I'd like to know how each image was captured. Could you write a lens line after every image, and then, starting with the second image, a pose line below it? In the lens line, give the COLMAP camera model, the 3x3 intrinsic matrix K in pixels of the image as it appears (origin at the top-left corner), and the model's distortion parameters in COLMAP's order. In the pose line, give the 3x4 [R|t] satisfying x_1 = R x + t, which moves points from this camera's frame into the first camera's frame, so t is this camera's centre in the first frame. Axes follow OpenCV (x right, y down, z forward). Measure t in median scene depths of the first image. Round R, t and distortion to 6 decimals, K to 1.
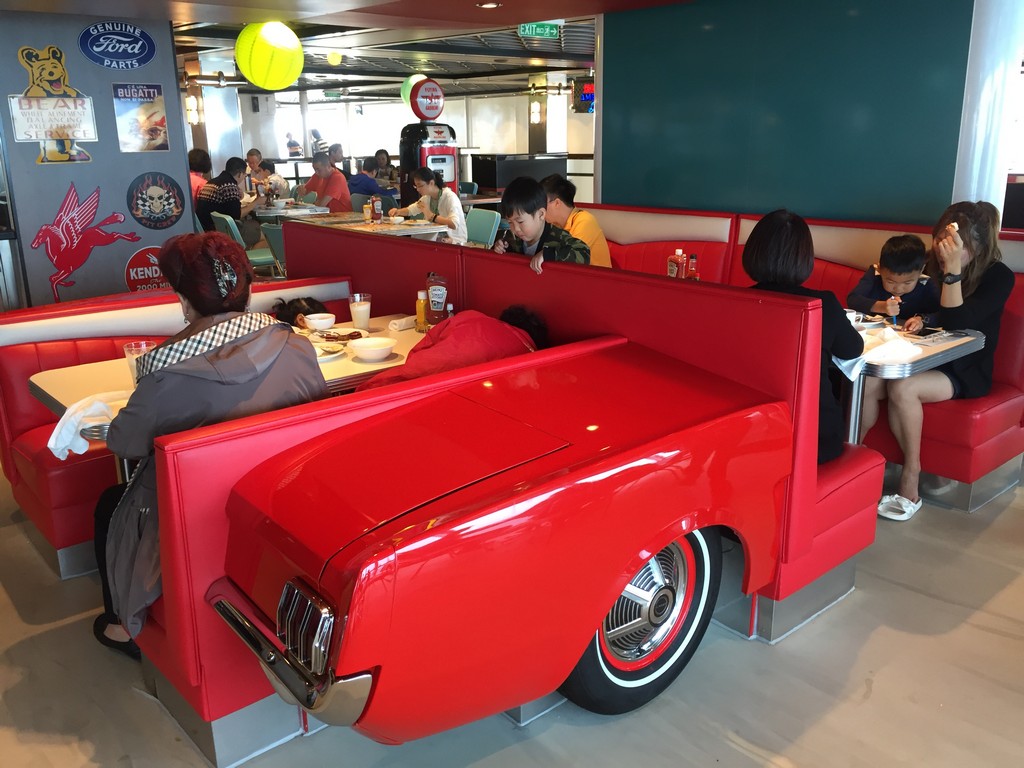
lens RADIAL K [[881.0, 0, 512.0], [0, 881.0, 384.0], [0, 0, 1]] dist [0.092040, -0.133600]
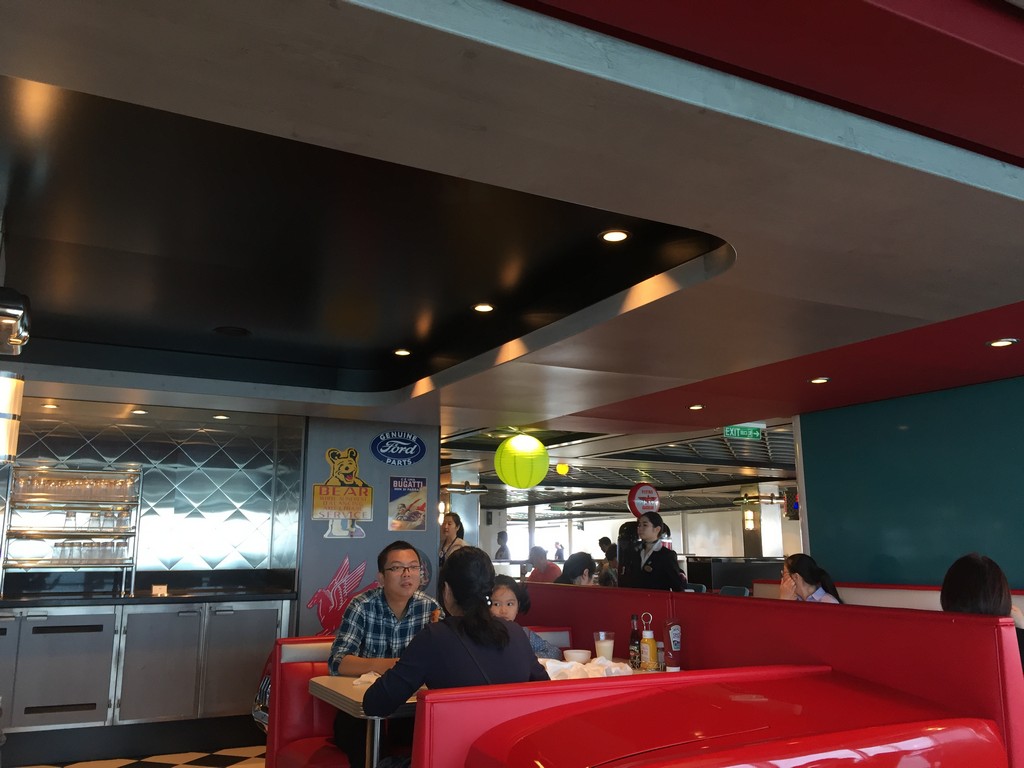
lens RADIAL K [[881.0, 0, 512.0], [0, 881.0, 384.0], [0, 0, 1]] dist [0.092040, -0.133600]
pose [[0.971781, -0.034040, -0.233417, 0.006545], [-0.074964, 0.893667, -0.442424, 0.047508], [0.223657, 0.447437, 0.865897, -0.051326]]
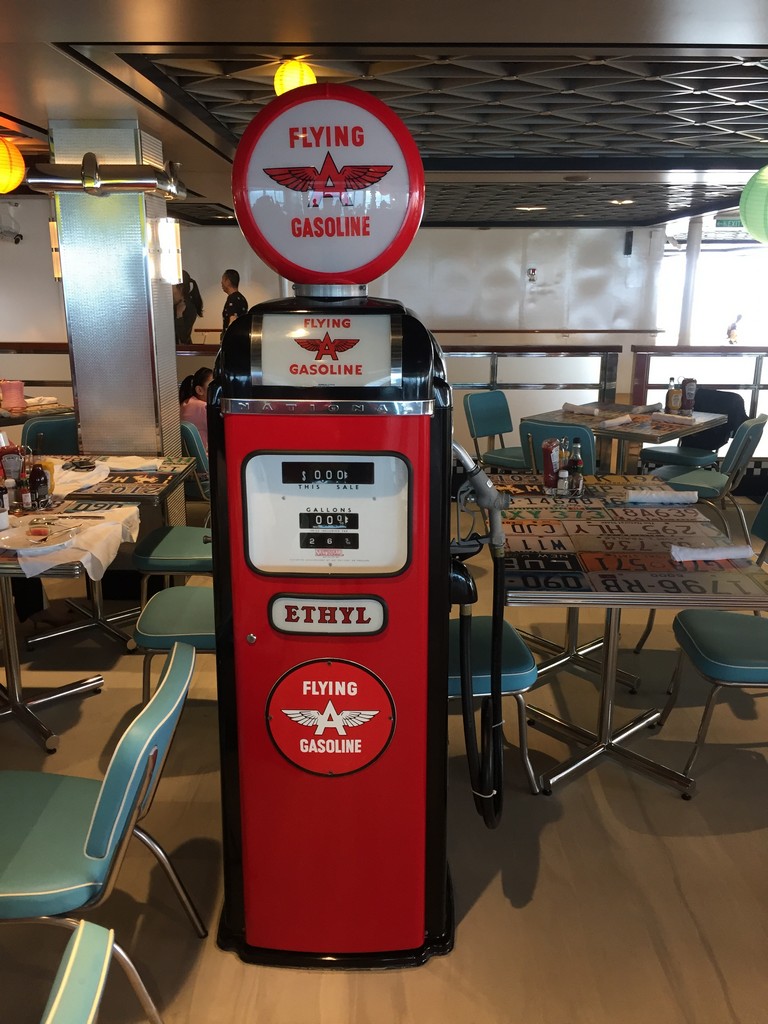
lens RADIAL K [[881.0, 0, 384.0], [0, 881.0, 512.0], [0, 0, 1]] dist [0.092040, -0.133600]
pose [[0.742918, 0.184496, -0.643455, 0.064037], [-0.192667, 0.979524, 0.058408, -0.256436], [0.641056, 0.080580, 0.763252, 0.841620]]
